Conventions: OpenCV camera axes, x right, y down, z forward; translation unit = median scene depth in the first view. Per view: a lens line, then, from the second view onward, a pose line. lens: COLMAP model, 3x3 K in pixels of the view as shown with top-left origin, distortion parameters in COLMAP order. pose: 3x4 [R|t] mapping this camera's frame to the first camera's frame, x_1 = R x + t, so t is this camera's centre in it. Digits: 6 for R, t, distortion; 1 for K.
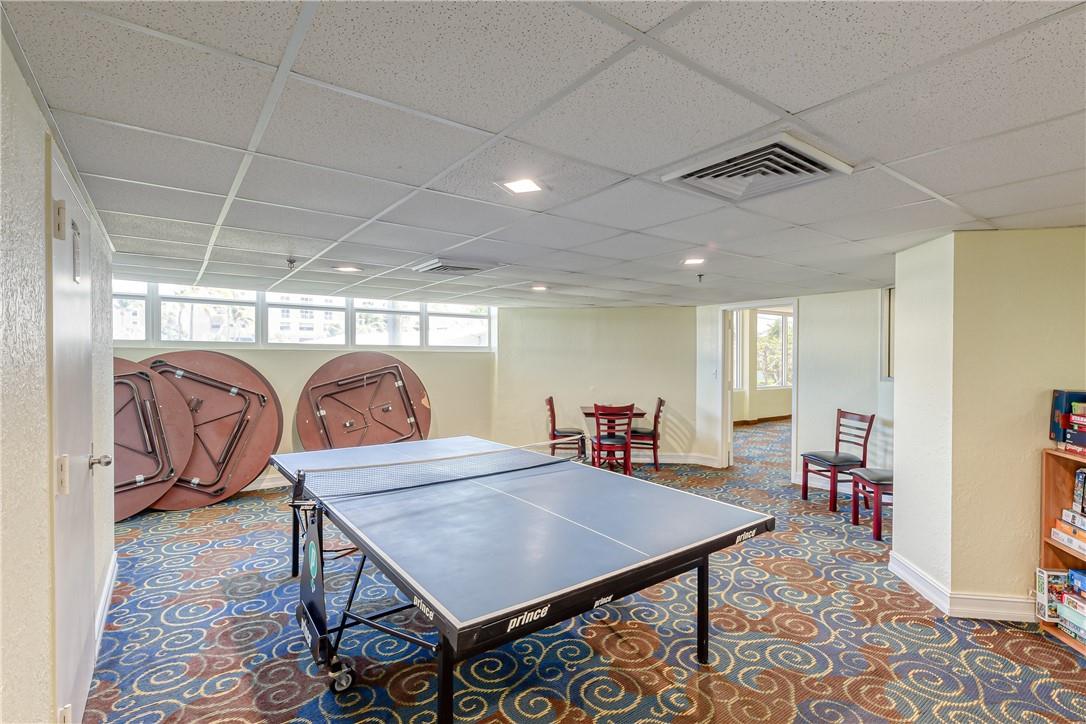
lens RADIAL K [[550.2, 0, 542.2], [0, 550.2, 372.7], [0, 0, 1]] dist [-0.000509, 0.001159]
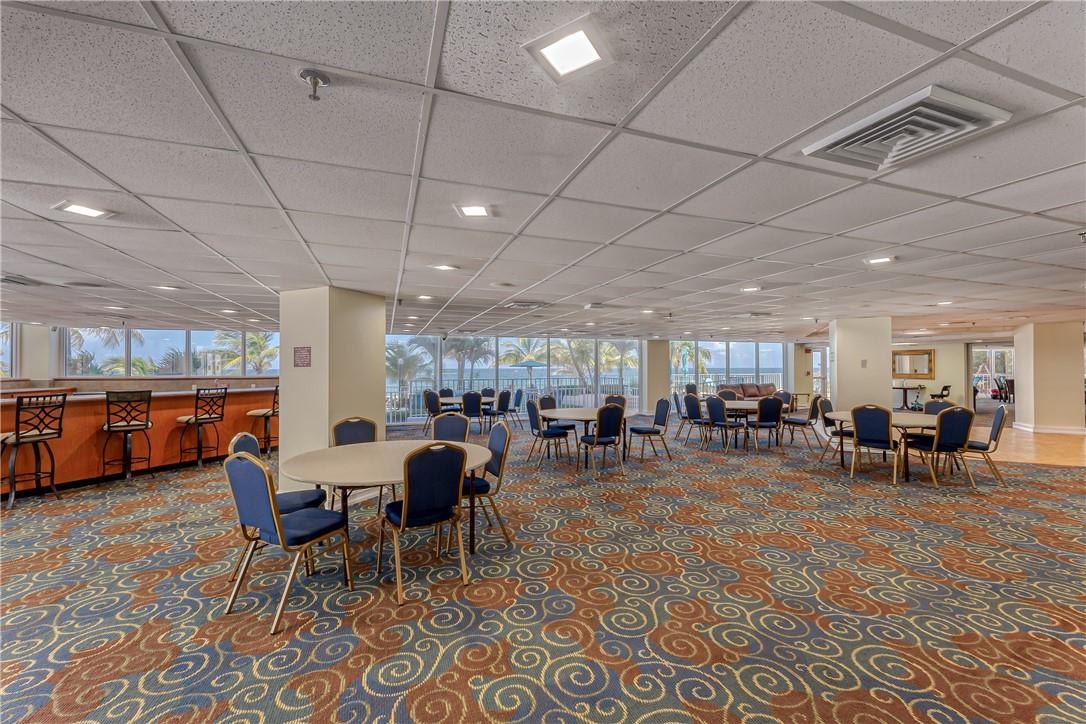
lens RADIAL K [[439.6, 0, 549.9], [0, 439.6, 365.8], [0, 0, 1]] dist [0.000078, 0.000087]
pose [[-0.292923, -0.008017, -0.956102, 0.912916], [-0.021197, 0.999774, -0.001889, -0.051777], [0.955901, 0.019714, -0.293027, 1.520160]]
